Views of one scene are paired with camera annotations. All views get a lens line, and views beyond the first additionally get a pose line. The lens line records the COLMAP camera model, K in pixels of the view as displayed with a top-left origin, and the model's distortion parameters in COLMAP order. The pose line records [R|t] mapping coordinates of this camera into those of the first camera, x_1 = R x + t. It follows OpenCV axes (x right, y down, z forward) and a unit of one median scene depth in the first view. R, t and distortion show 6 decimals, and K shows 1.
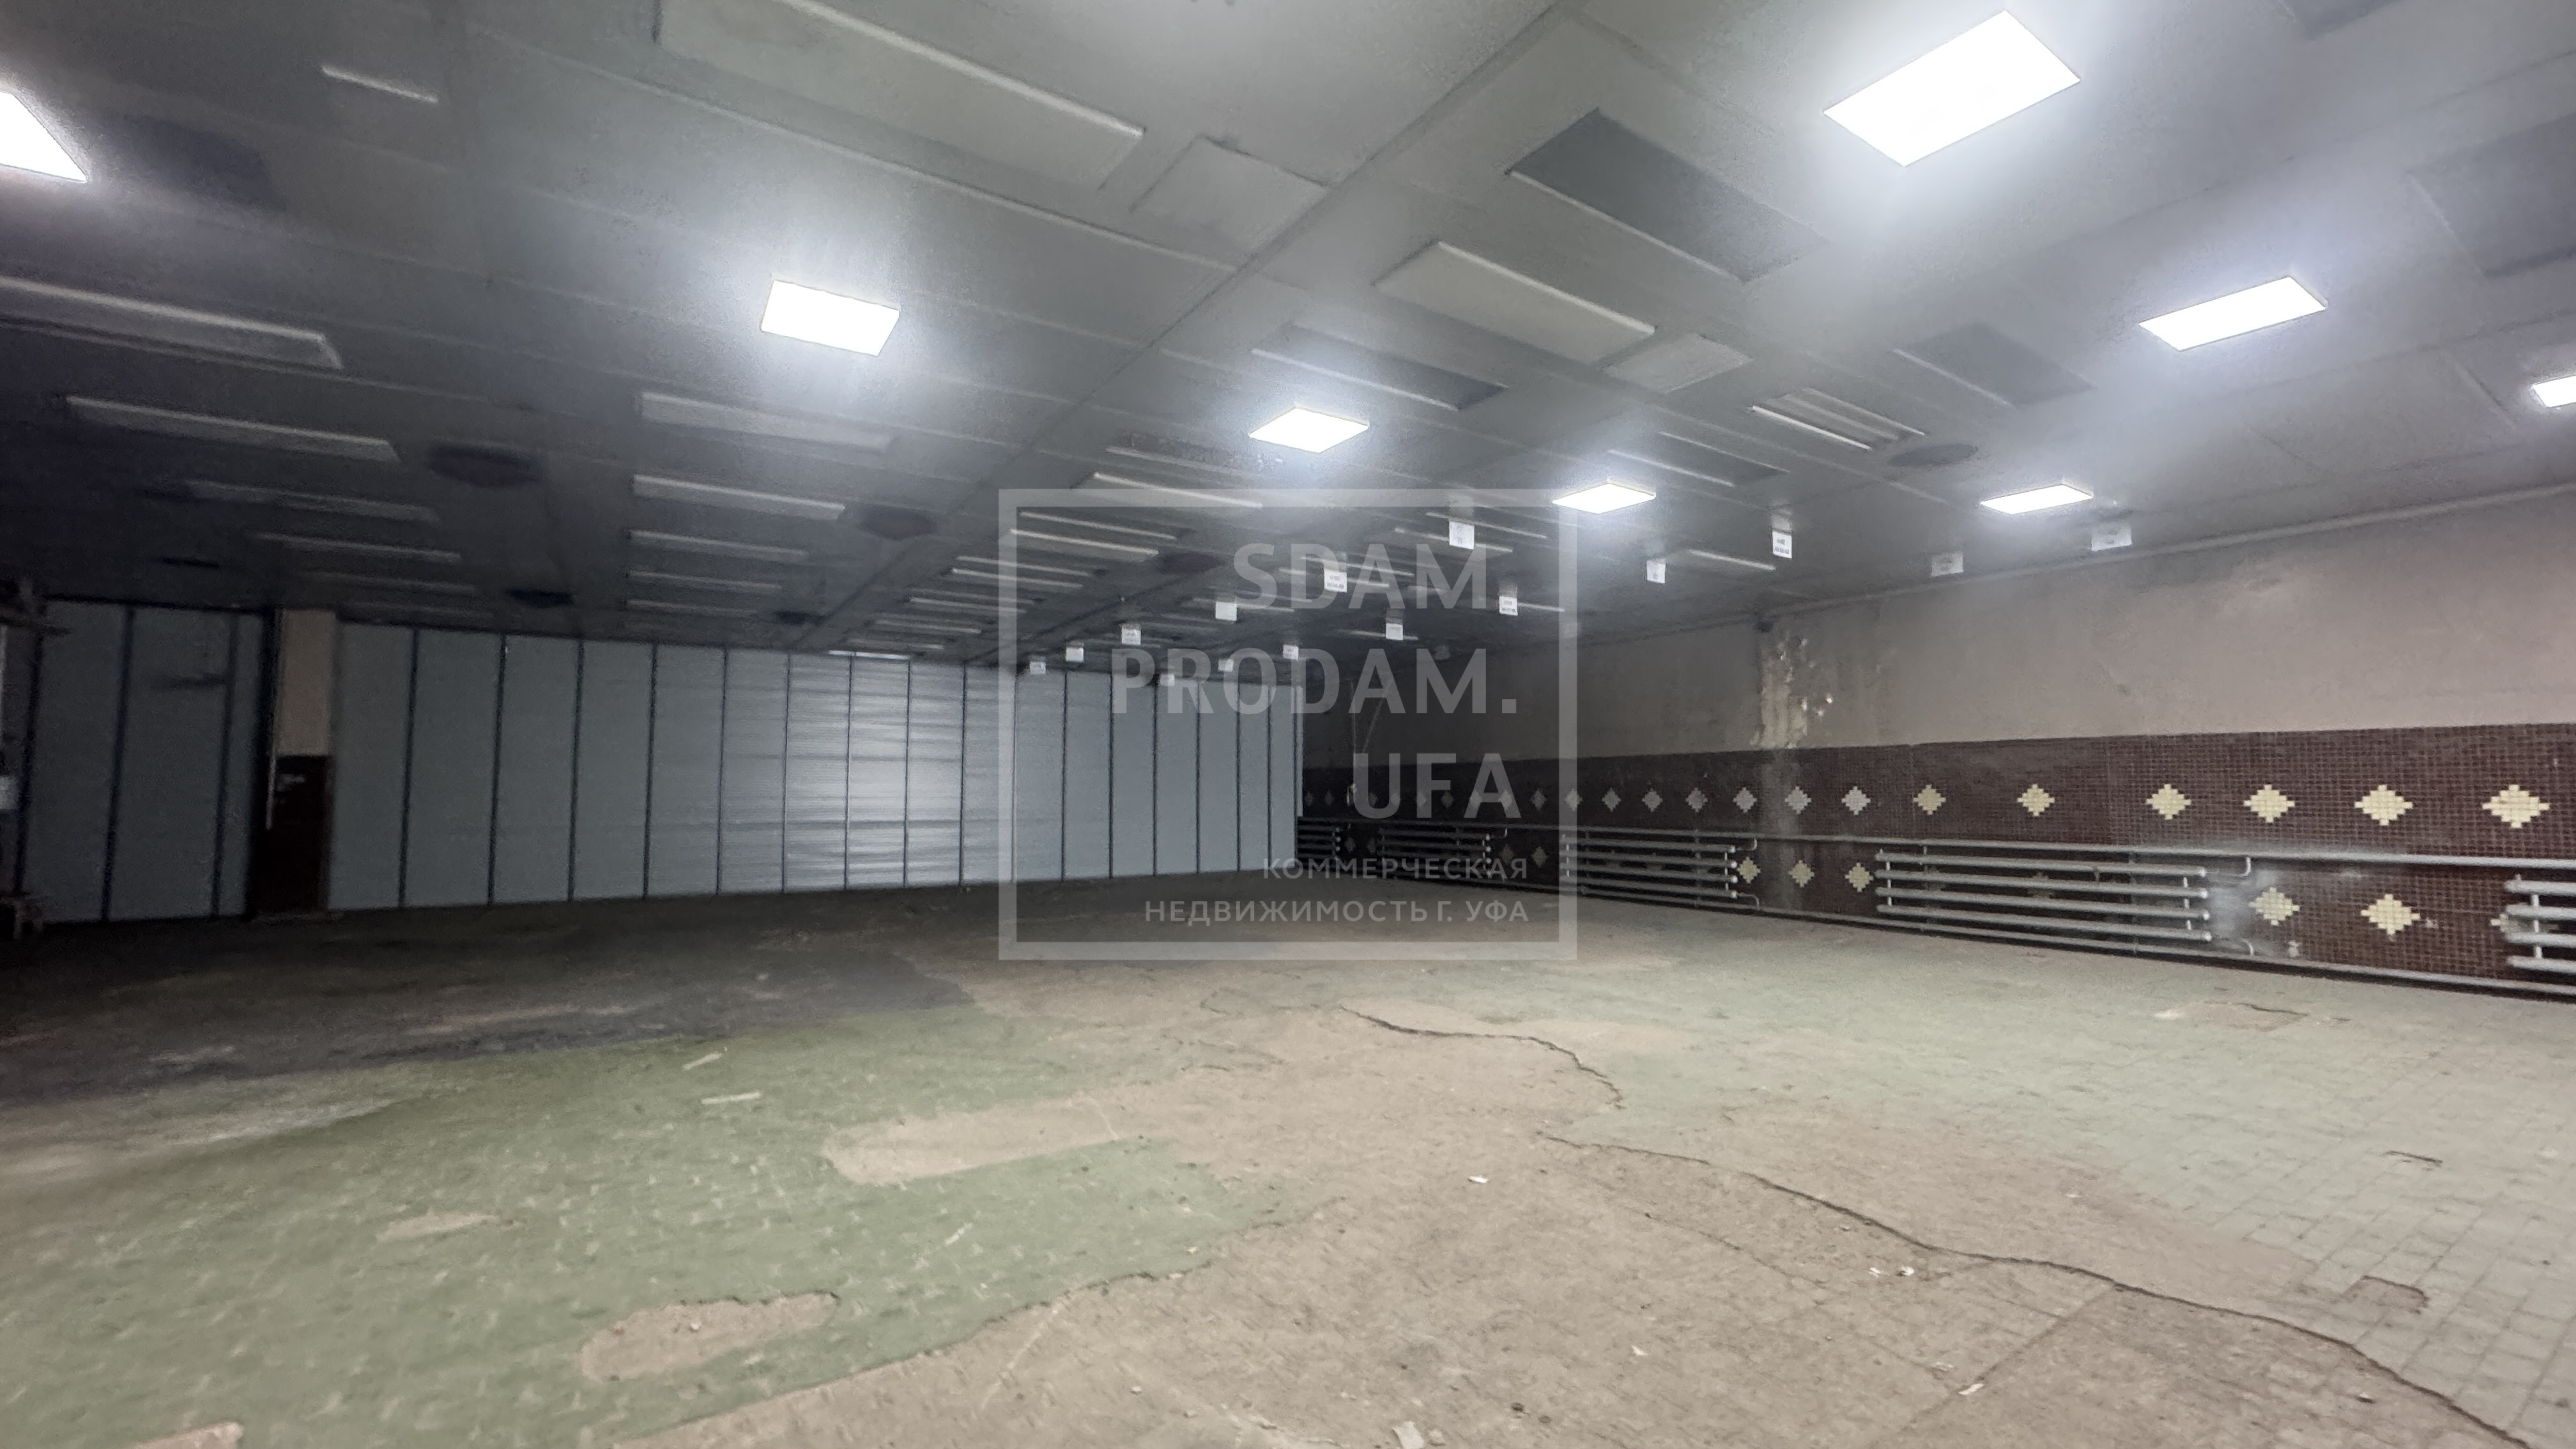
lens RADIAL K [[1019.7, 0, 1282.9], [0, 1019.7, 723.8], [0, 0, 1]] dist [-0.003586, 0.000375]
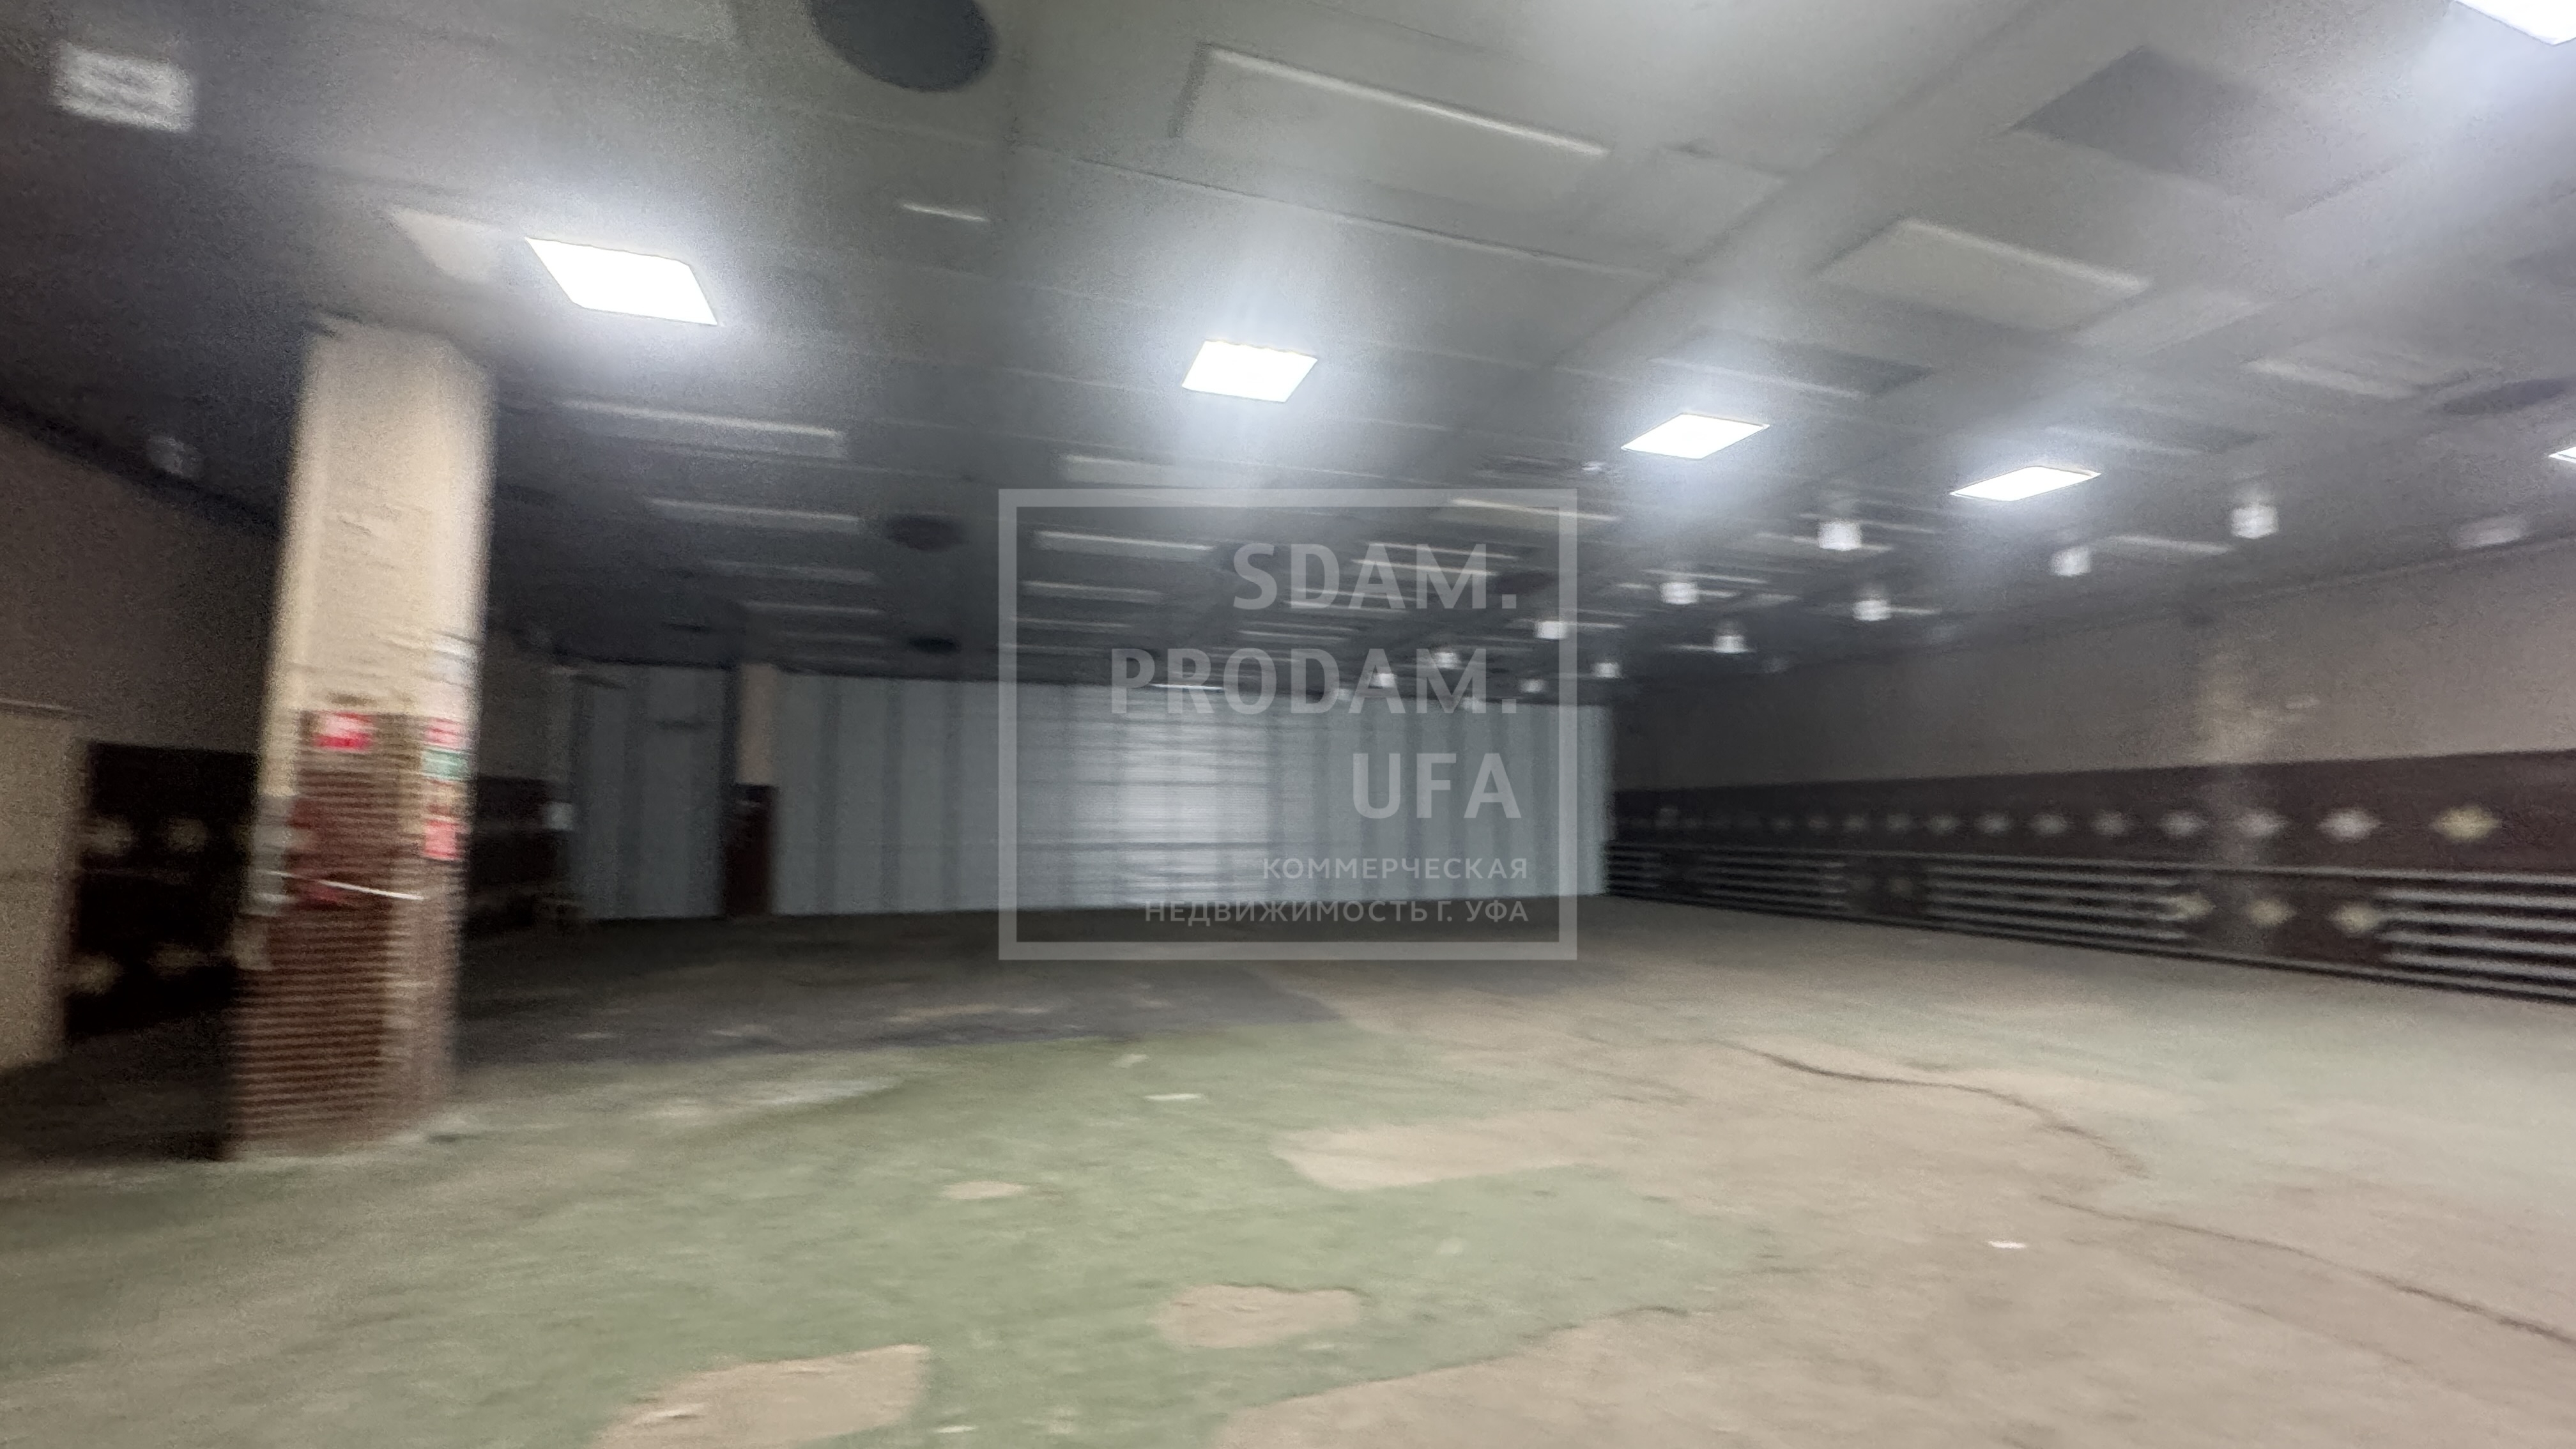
lens RADIAL K [[1019.7, 0, 1282.9], [0, 1019.7, 723.8], [0, 0, 1]] dist [-0.003586, 0.000375]
pose [[0.967659, -0.022815, -0.251227, -0.080551], [0.016833, 0.999522, -0.025933, 0.001033], [0.251699, 0.020865, 0.967581, -0.014452]]
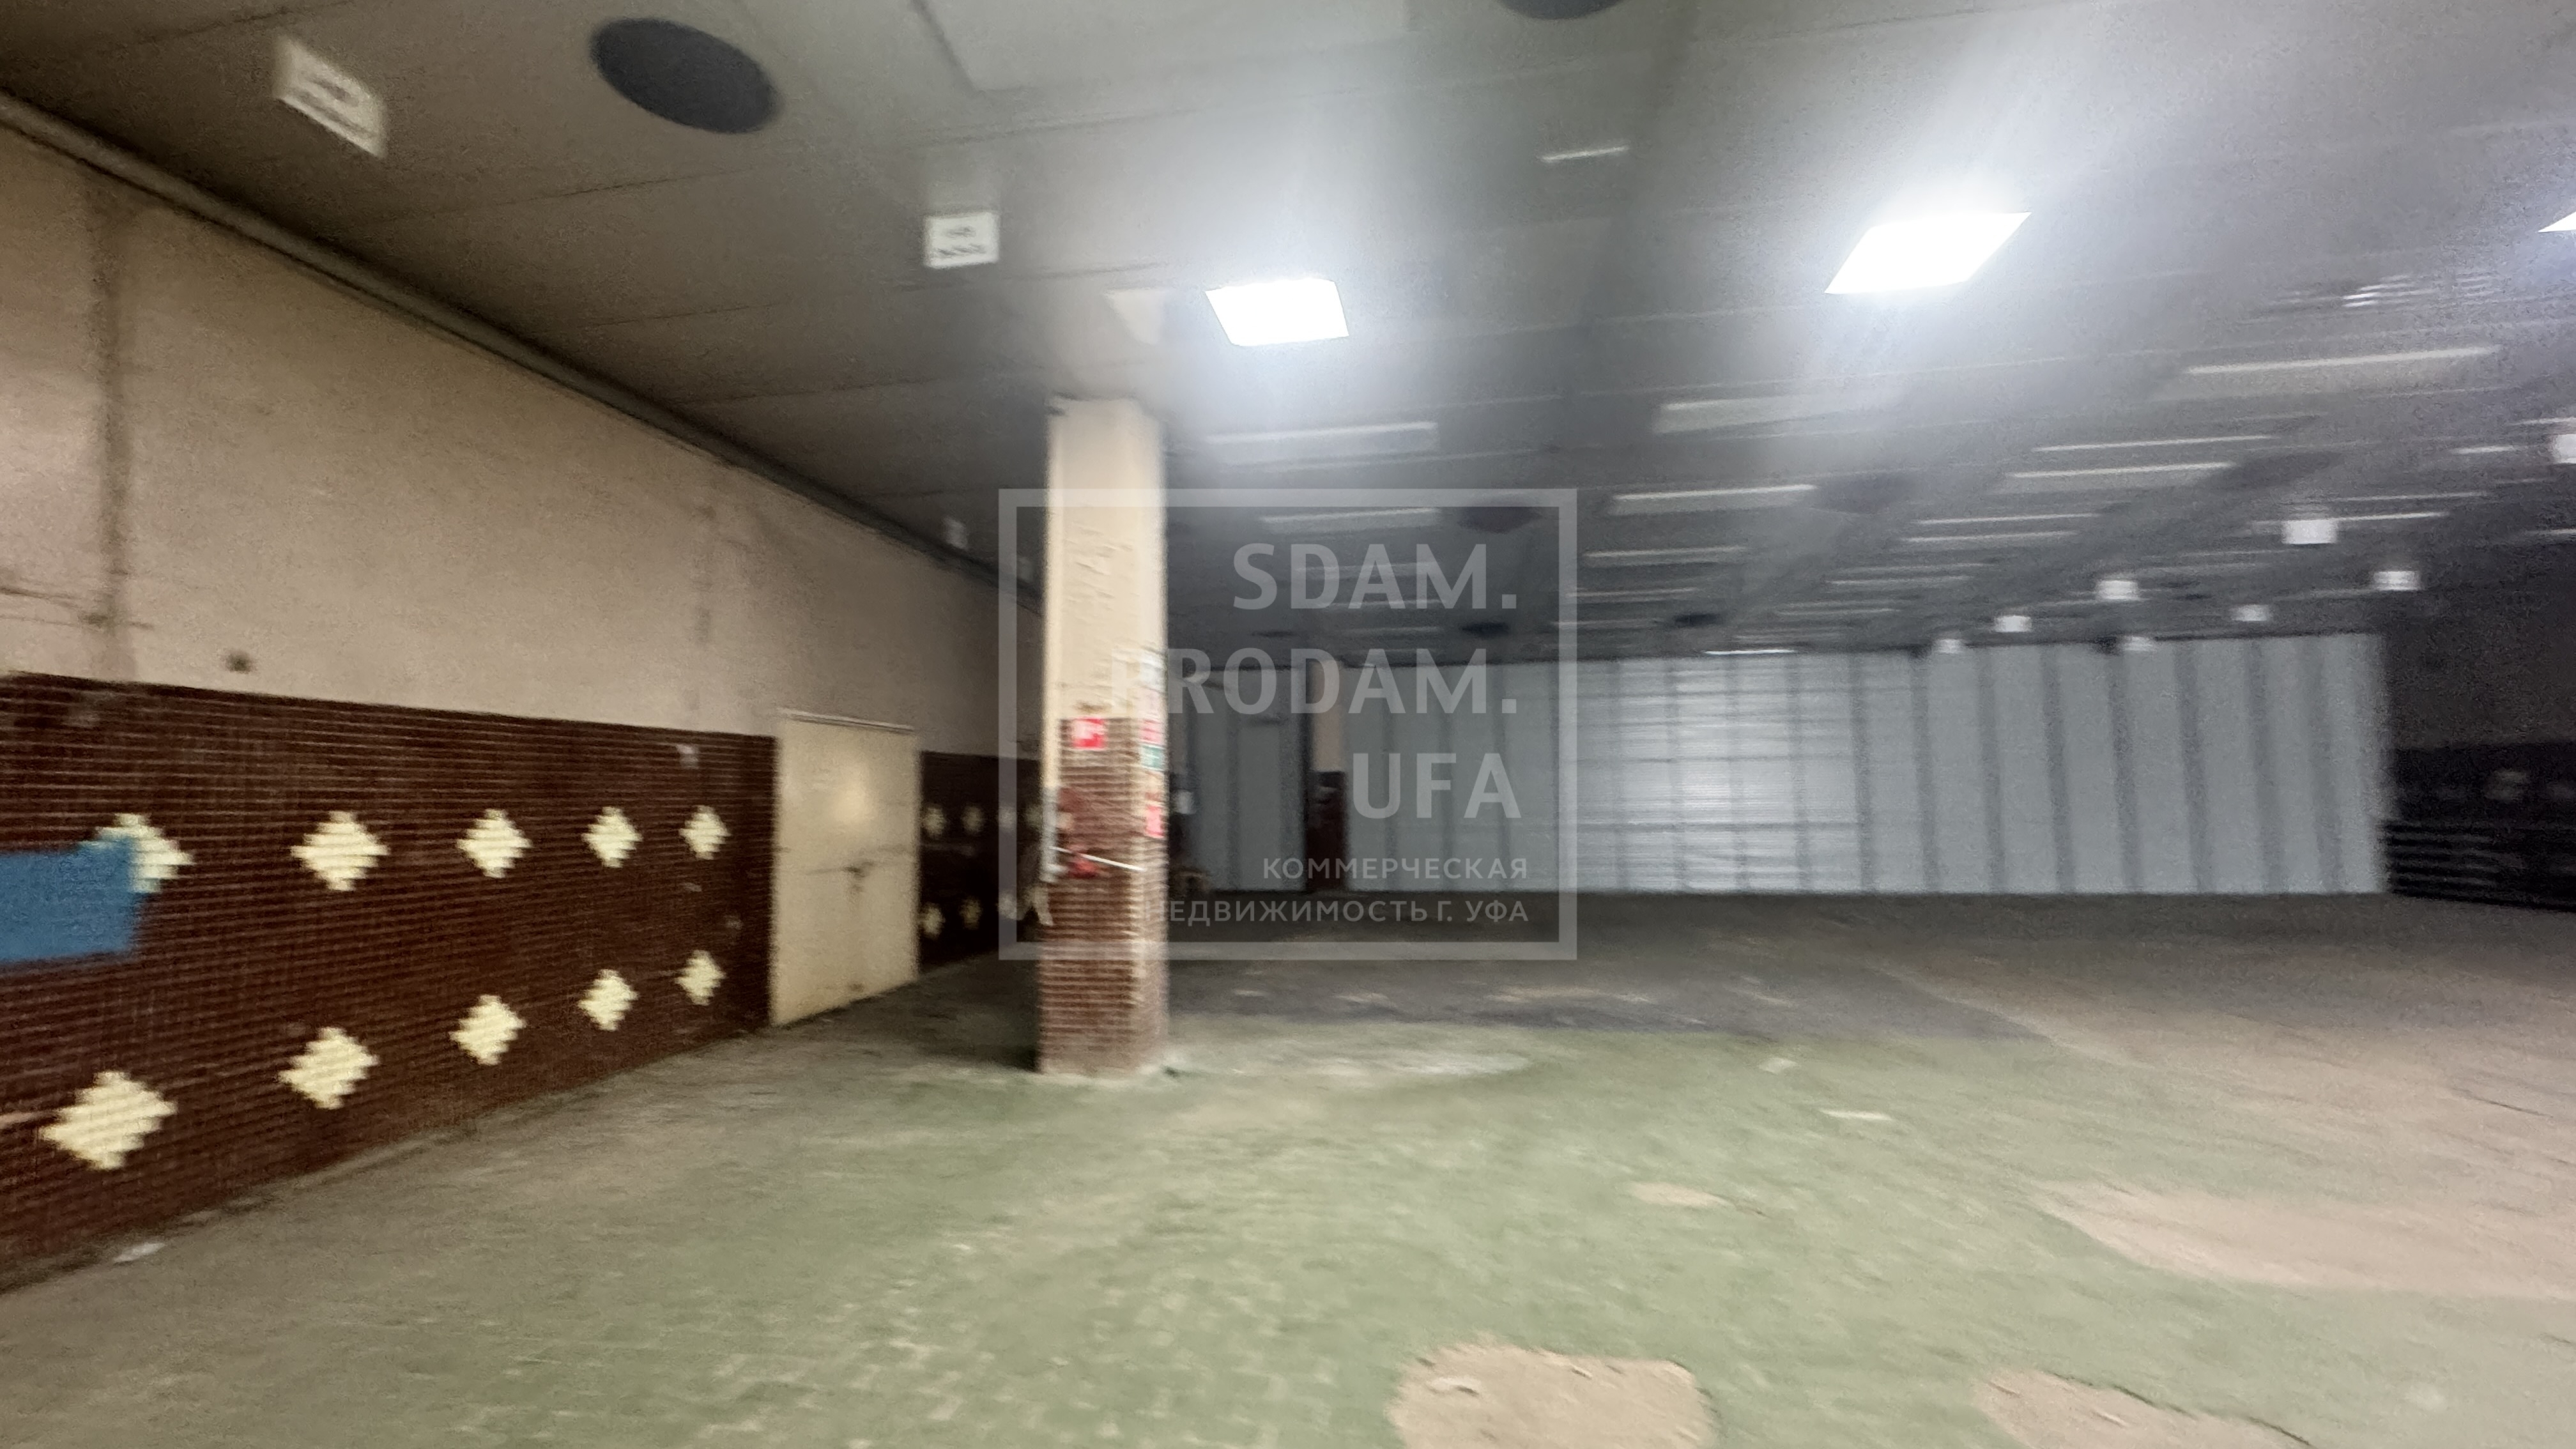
lens RADIAL K [[1018.2, 0, 1286.0], [0, 1018.2, 721.8], [0, 0, 1]] dist [-0.003681, 0.000866]
pose [[0.734882, -0.062909, -0.675272, -0.149319], [0.058984, 0.997844, -0.028769, 0.001565], [0.675626, -0.018688, 0.737008, -0.019907]]
